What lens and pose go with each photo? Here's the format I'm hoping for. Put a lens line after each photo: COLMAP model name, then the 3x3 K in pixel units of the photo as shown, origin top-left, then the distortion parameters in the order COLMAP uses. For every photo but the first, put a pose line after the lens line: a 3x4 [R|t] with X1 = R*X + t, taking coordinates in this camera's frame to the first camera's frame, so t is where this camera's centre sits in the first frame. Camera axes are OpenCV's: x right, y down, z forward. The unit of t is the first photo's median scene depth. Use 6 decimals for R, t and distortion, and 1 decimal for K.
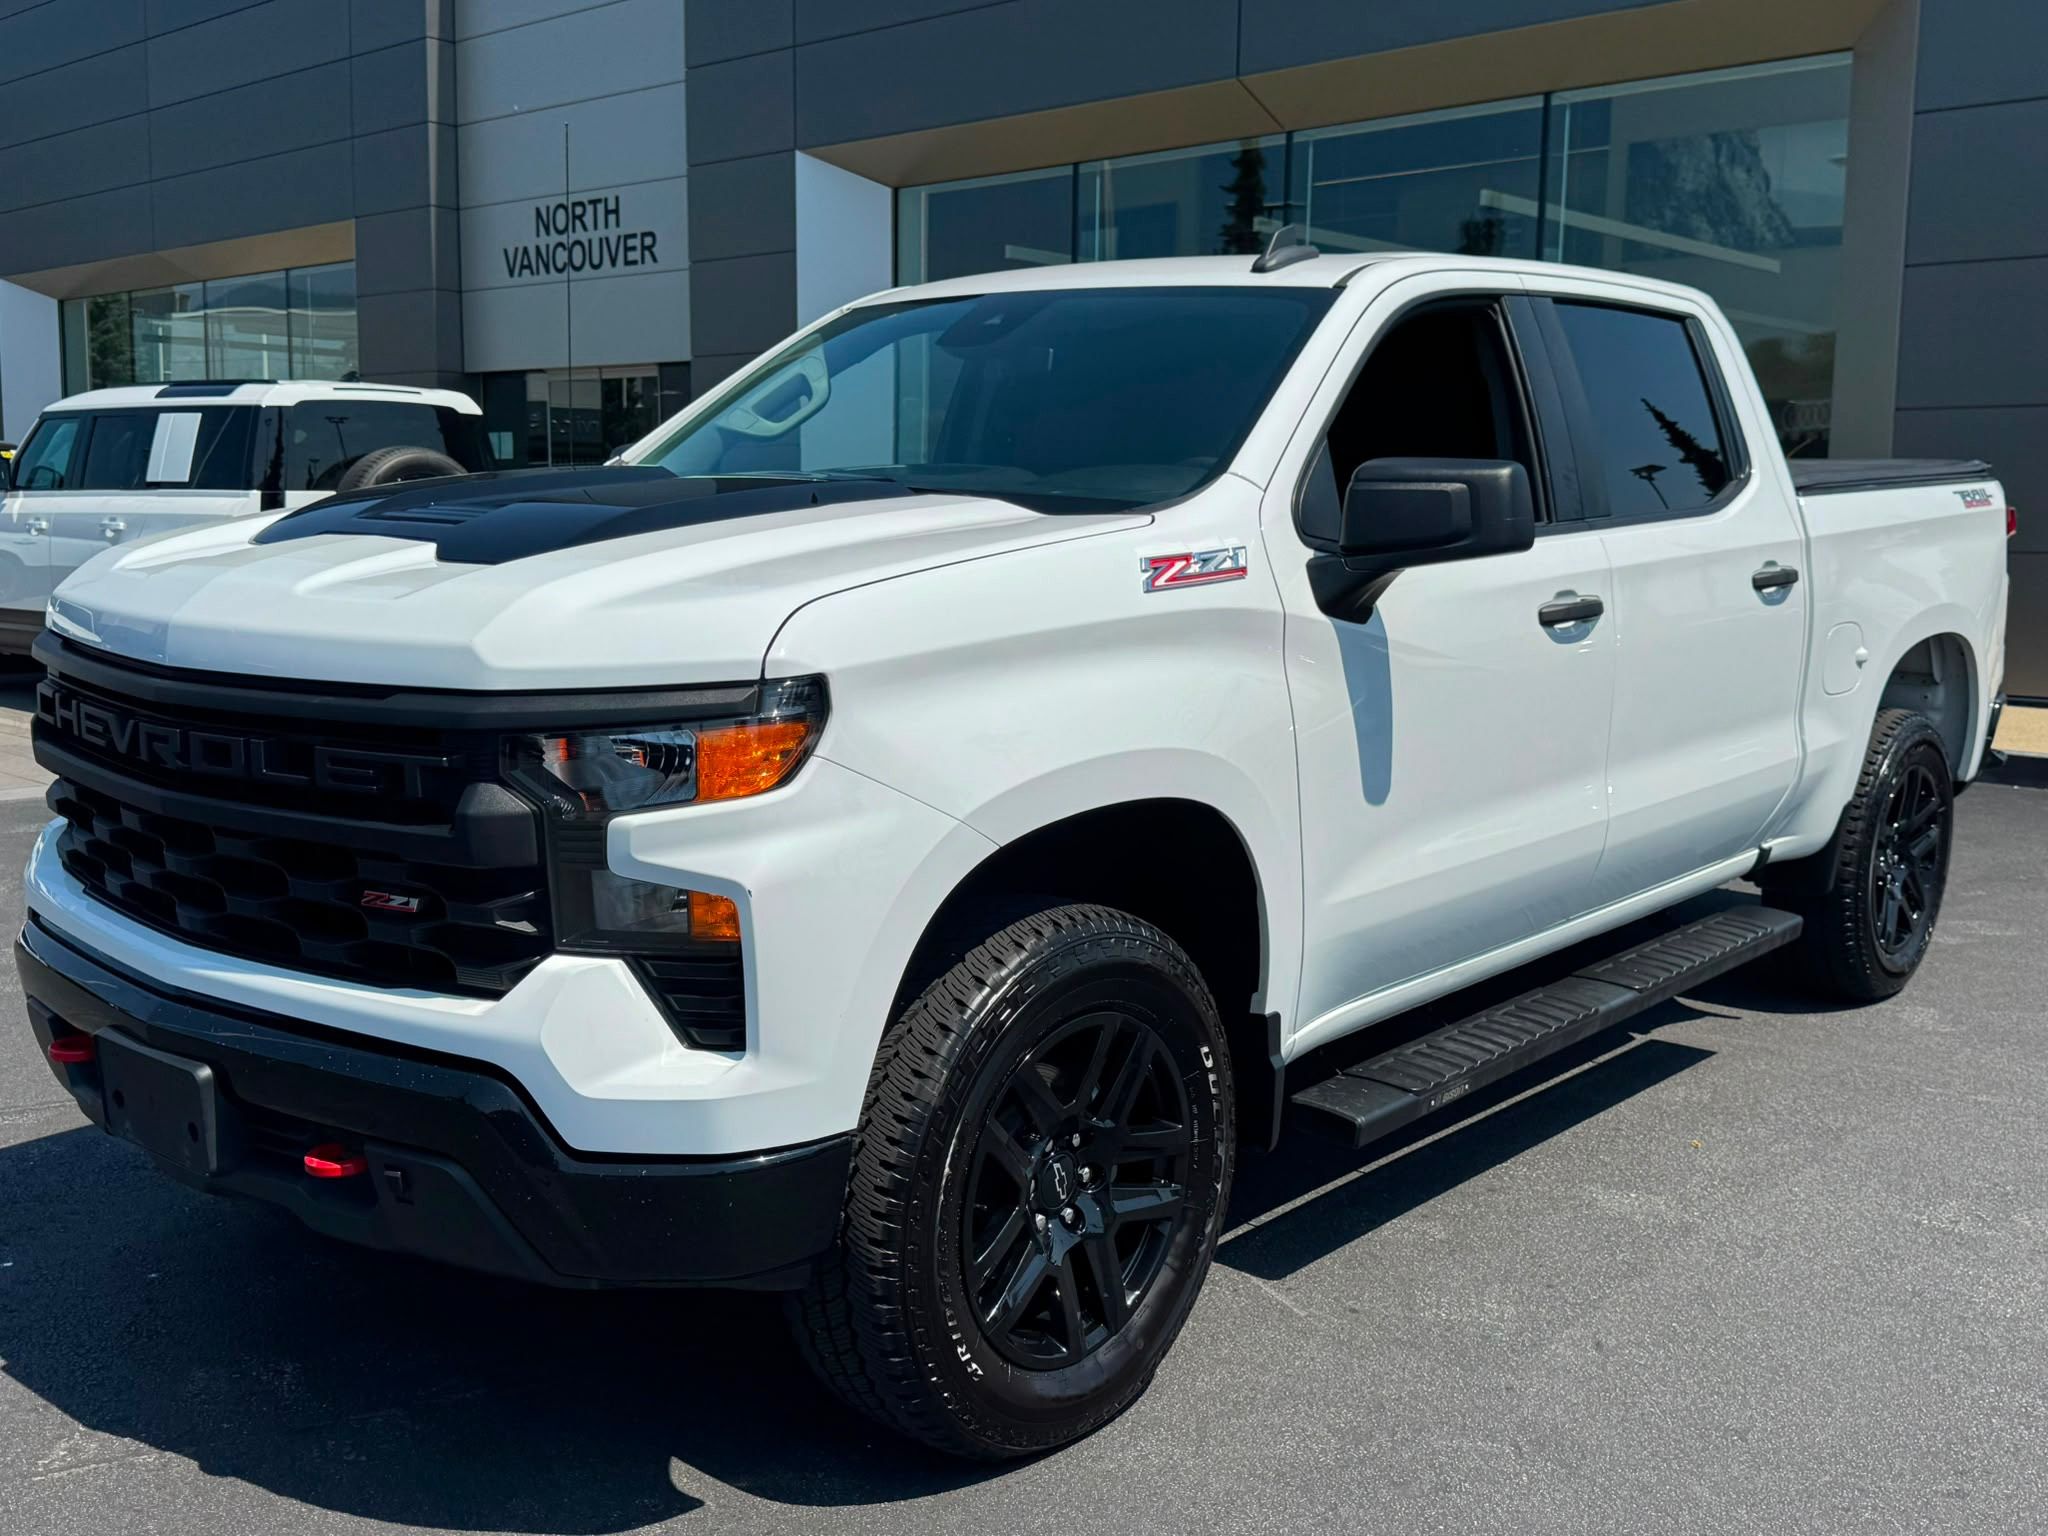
lens RADIAL K [[1930.9, 0, 1017.4], [0, 1930.9, 774.6], [0, 0, 1]] dist [0.126889, -0.183028]
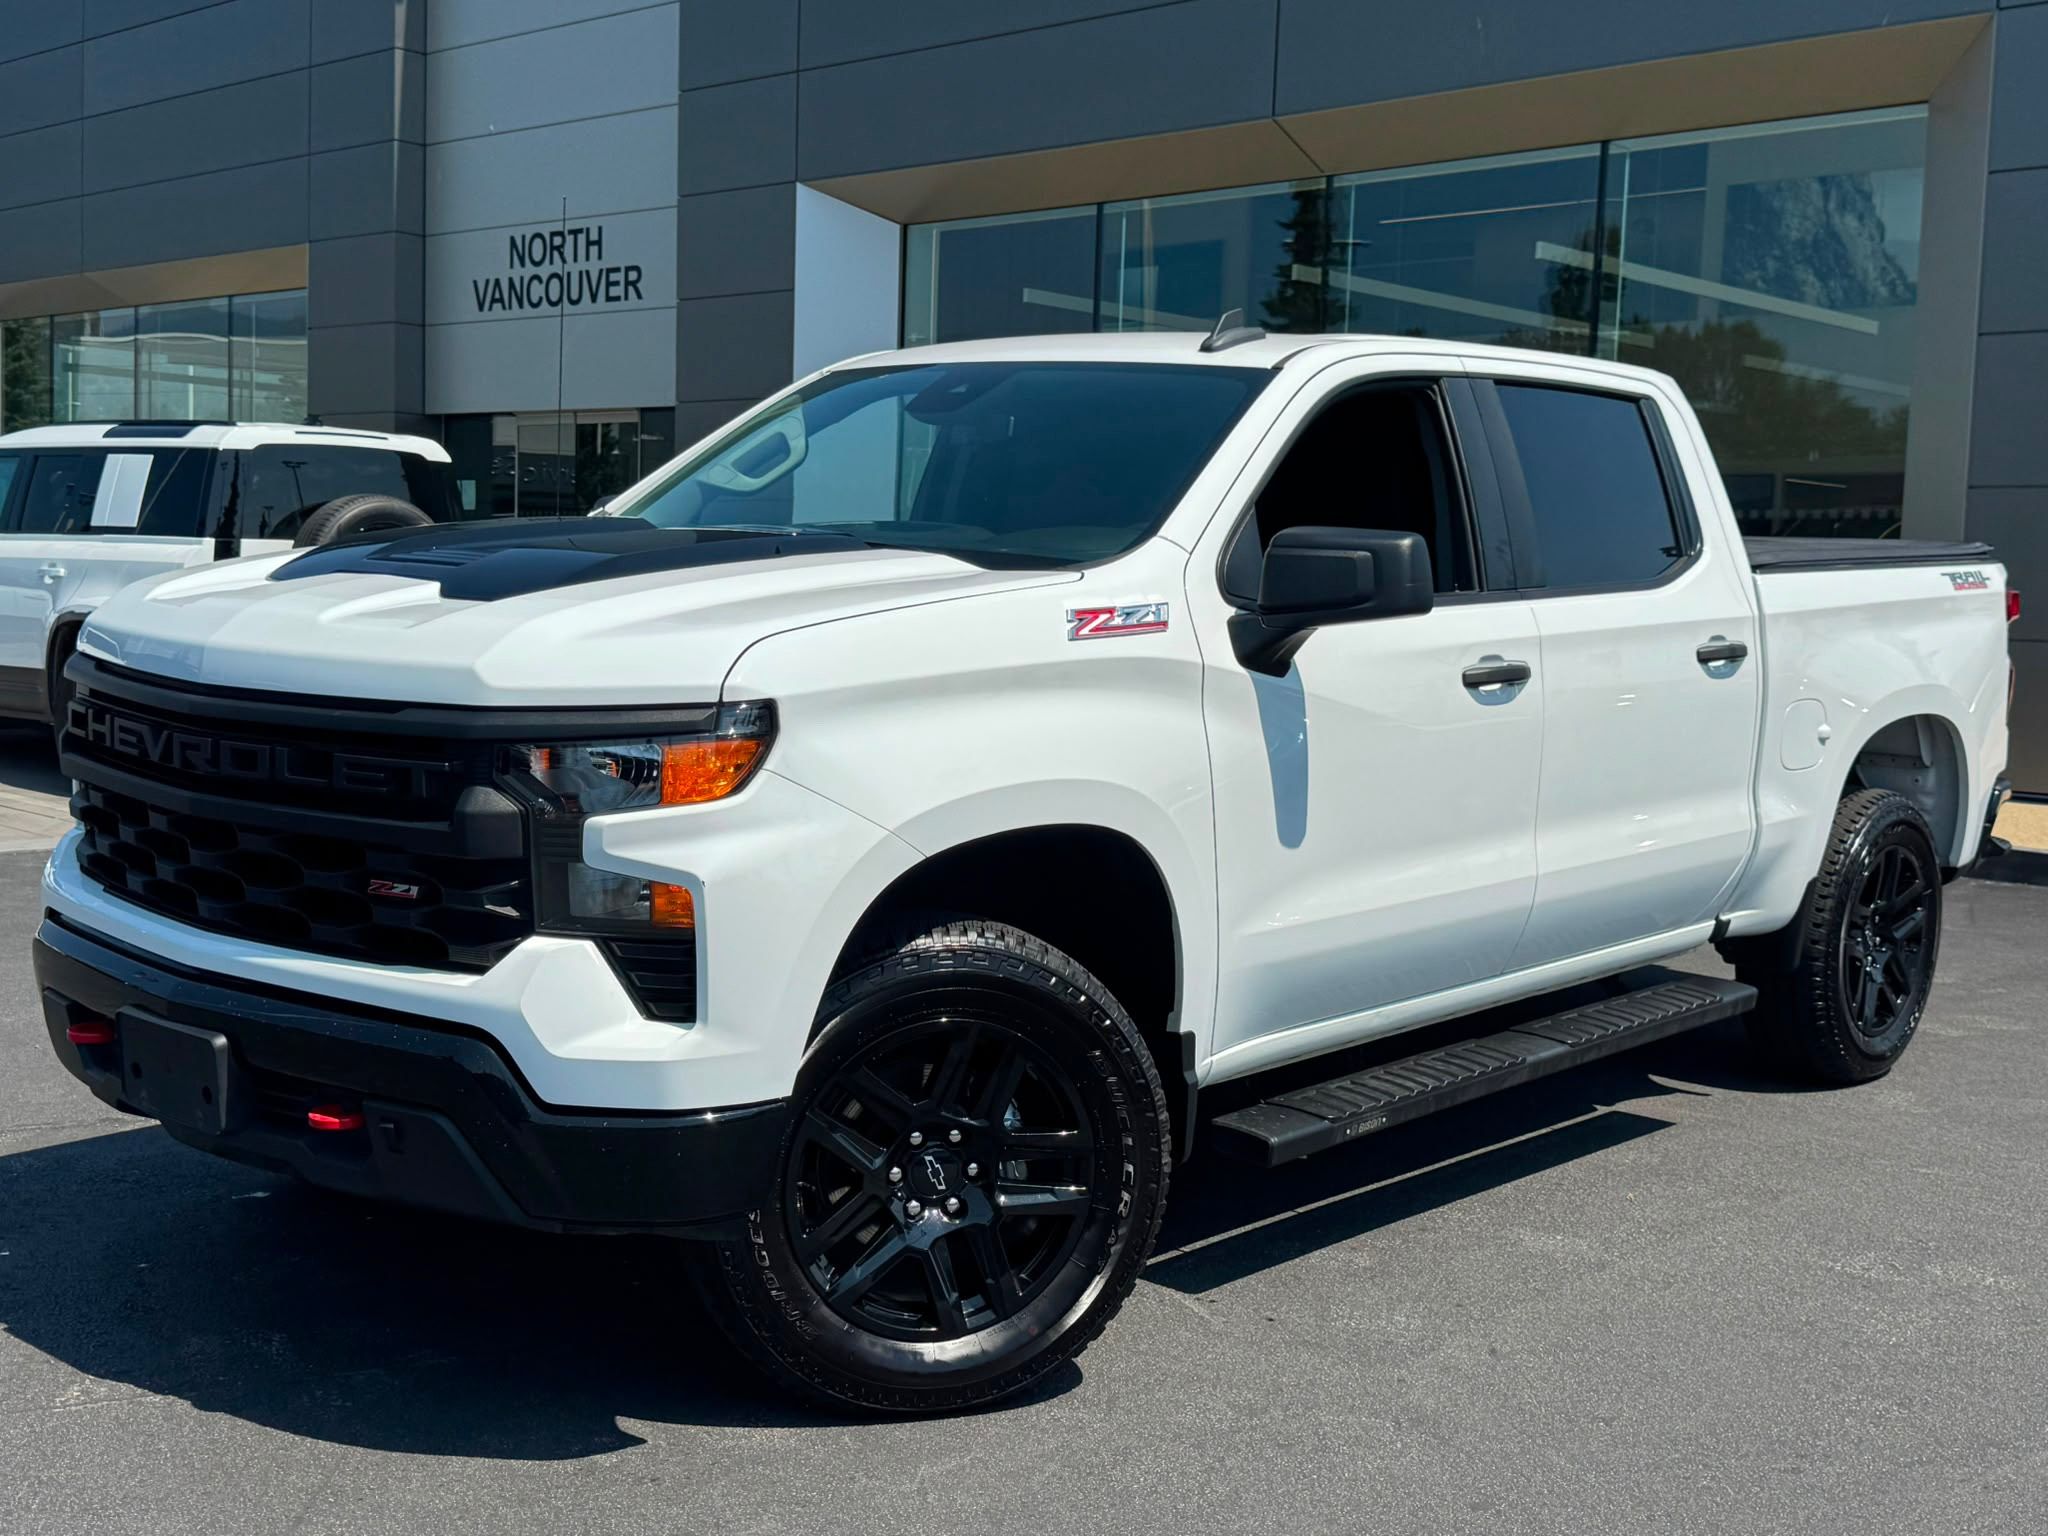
lens RADIAL K [[2237.5, 0, 1029.9], [0, 2237.5, 769.9], [0, 0, 1]] dist [0.114280, -0.013567]
pose [[0.999756, 0.021360, -0.005714, 0.037308], [-0.021622, 0.998487, -0.050568, 0.033036], [0.004626, 0.050679, 0.998704, -0.204027]]
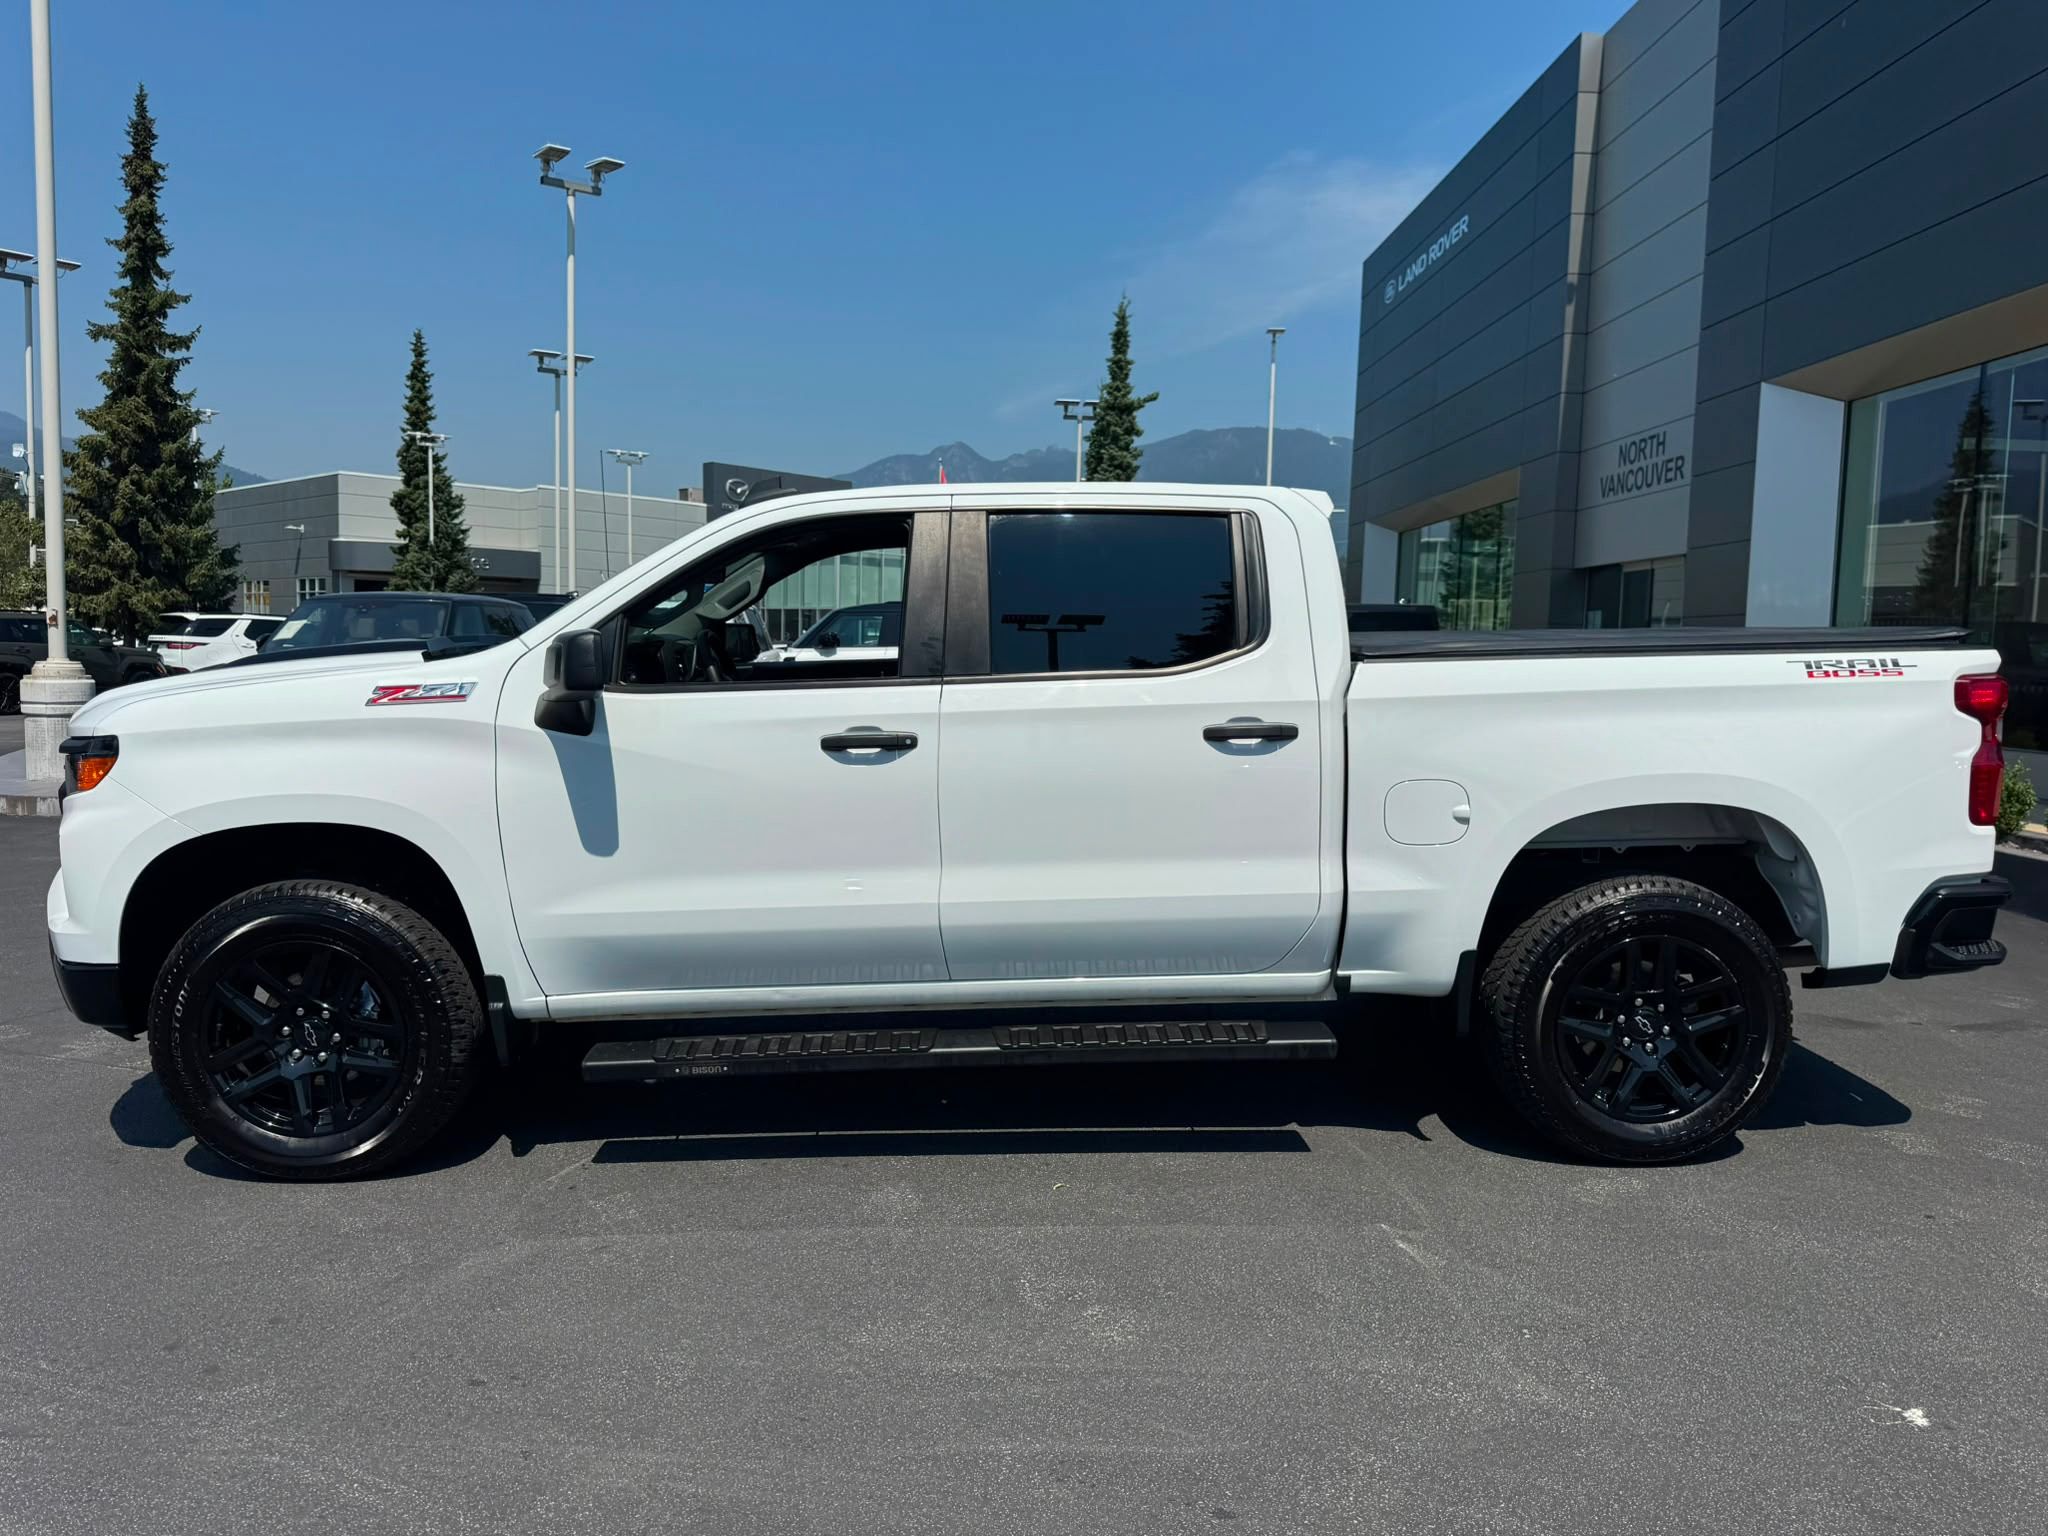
lens RADIAL K [[1402.5, 0, 1113.5], [0, 1402.5, 762.9], [0, 0, 1]] dist [0.050594, -0.038806]
pose [[0.725232, 0.061203, -0.685778, 1.015260], [-0.106396, 0.994039, -0.023803, -0.060452], [0.680234, 0.090227, 0.727421, 0.386927]]
